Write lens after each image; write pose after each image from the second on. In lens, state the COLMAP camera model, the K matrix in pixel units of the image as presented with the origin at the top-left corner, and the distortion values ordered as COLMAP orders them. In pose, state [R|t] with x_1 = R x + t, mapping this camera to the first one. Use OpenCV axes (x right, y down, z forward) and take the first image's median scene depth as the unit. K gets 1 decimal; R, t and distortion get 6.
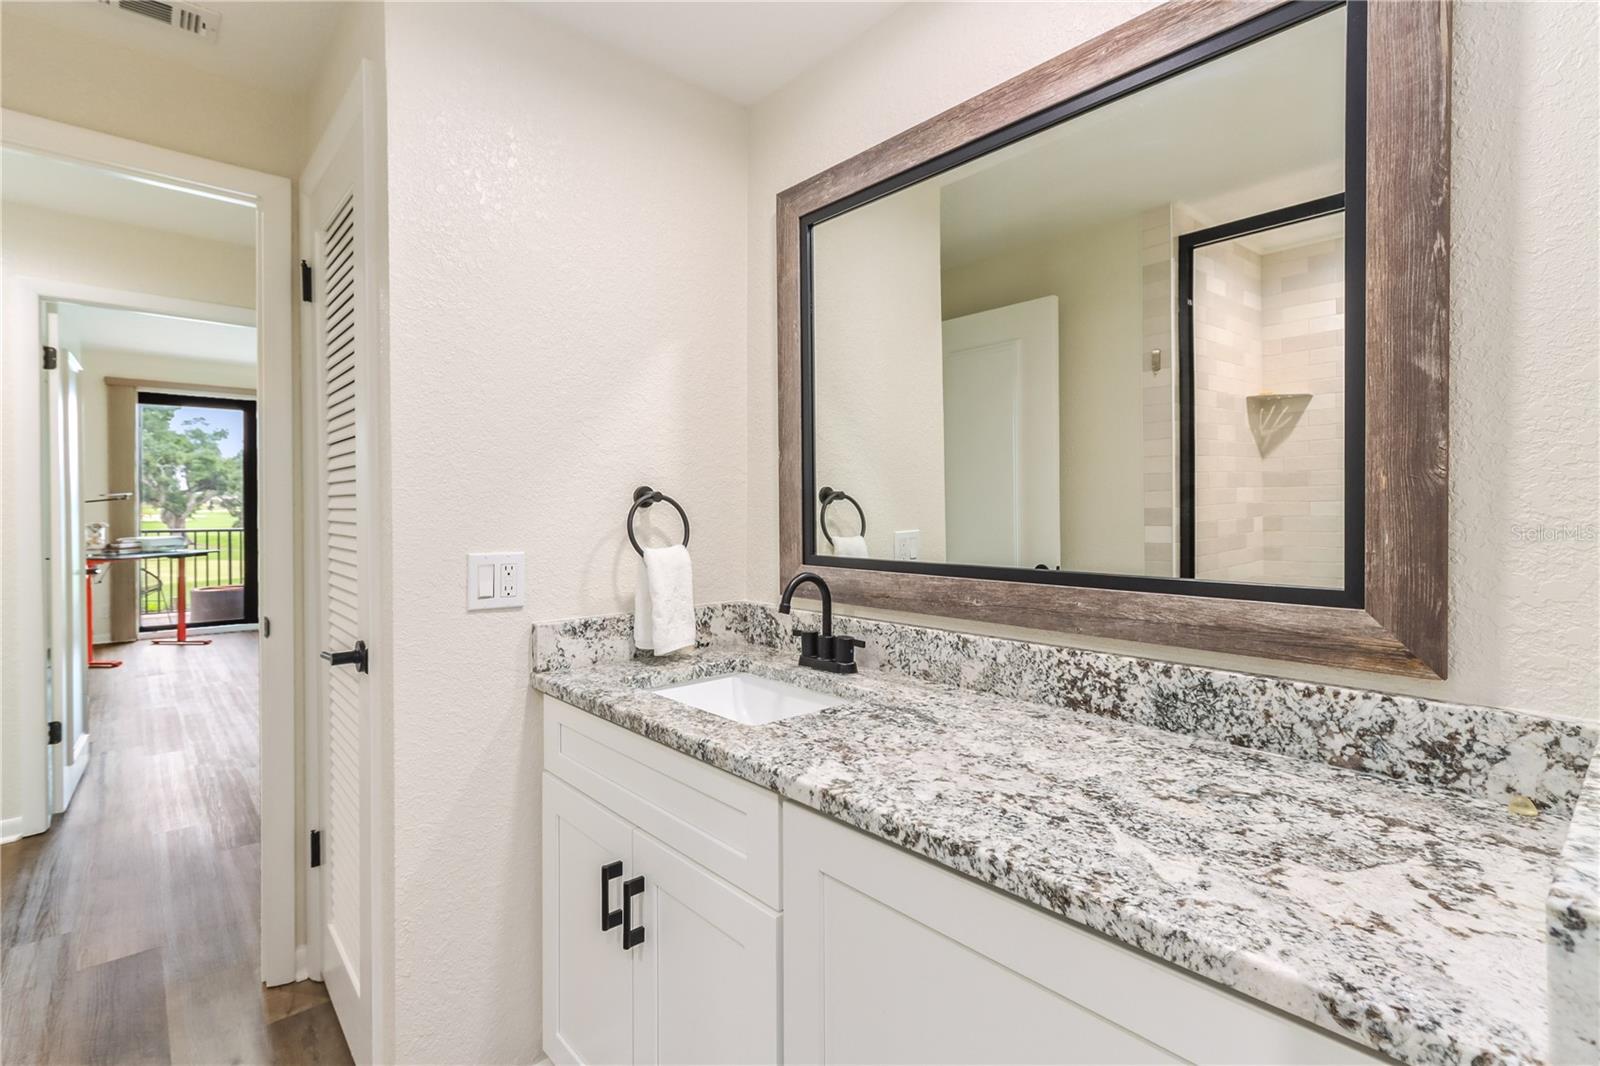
lens RADIAL K [[761.0, 0, 776.1], [0, 761.0, 513.9], [0, 0, 1]] dist [-0.004979, 0.007412]
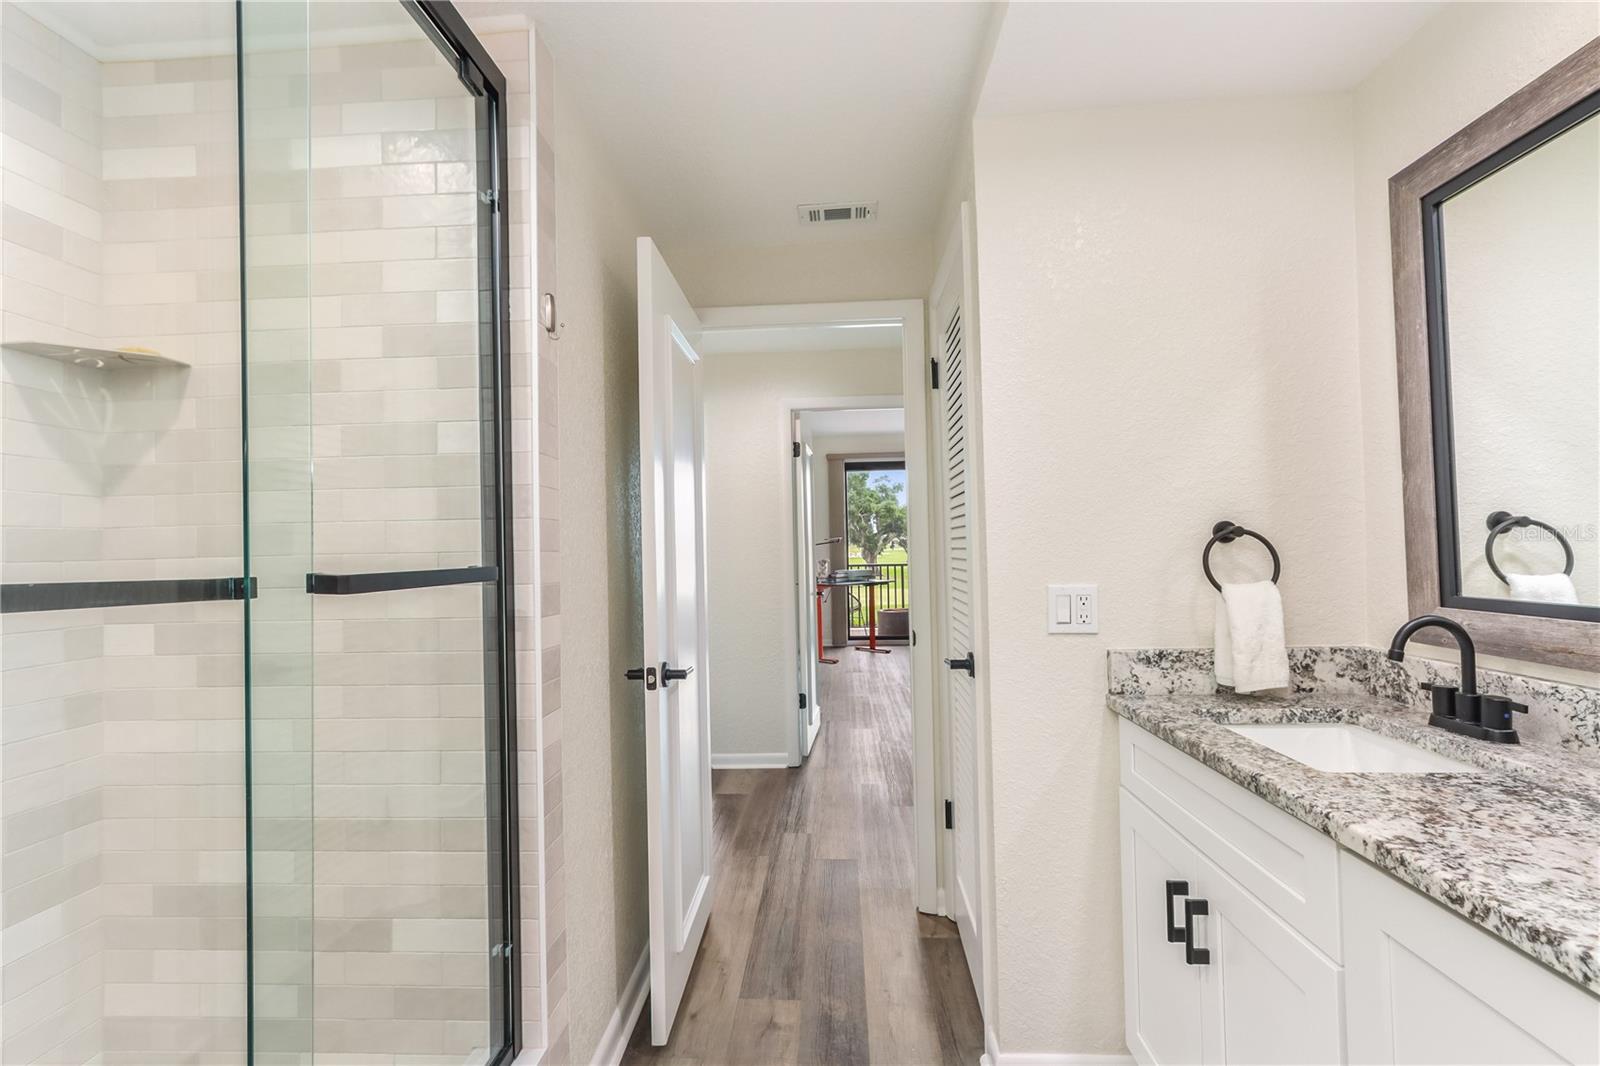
lens RADIAL K [[761.0, 0, 776.1], [0, 761.0, 513.9], [0, 0, 1]] dist [-0.004979, 0.007412]
pose [[0.699383, -0.046549, -0.713230, 0.136201], [0.014424, 0.998593, -0.051030, -0.003776], [0.714601, 0.025402, 0.699070, -0.121246]]
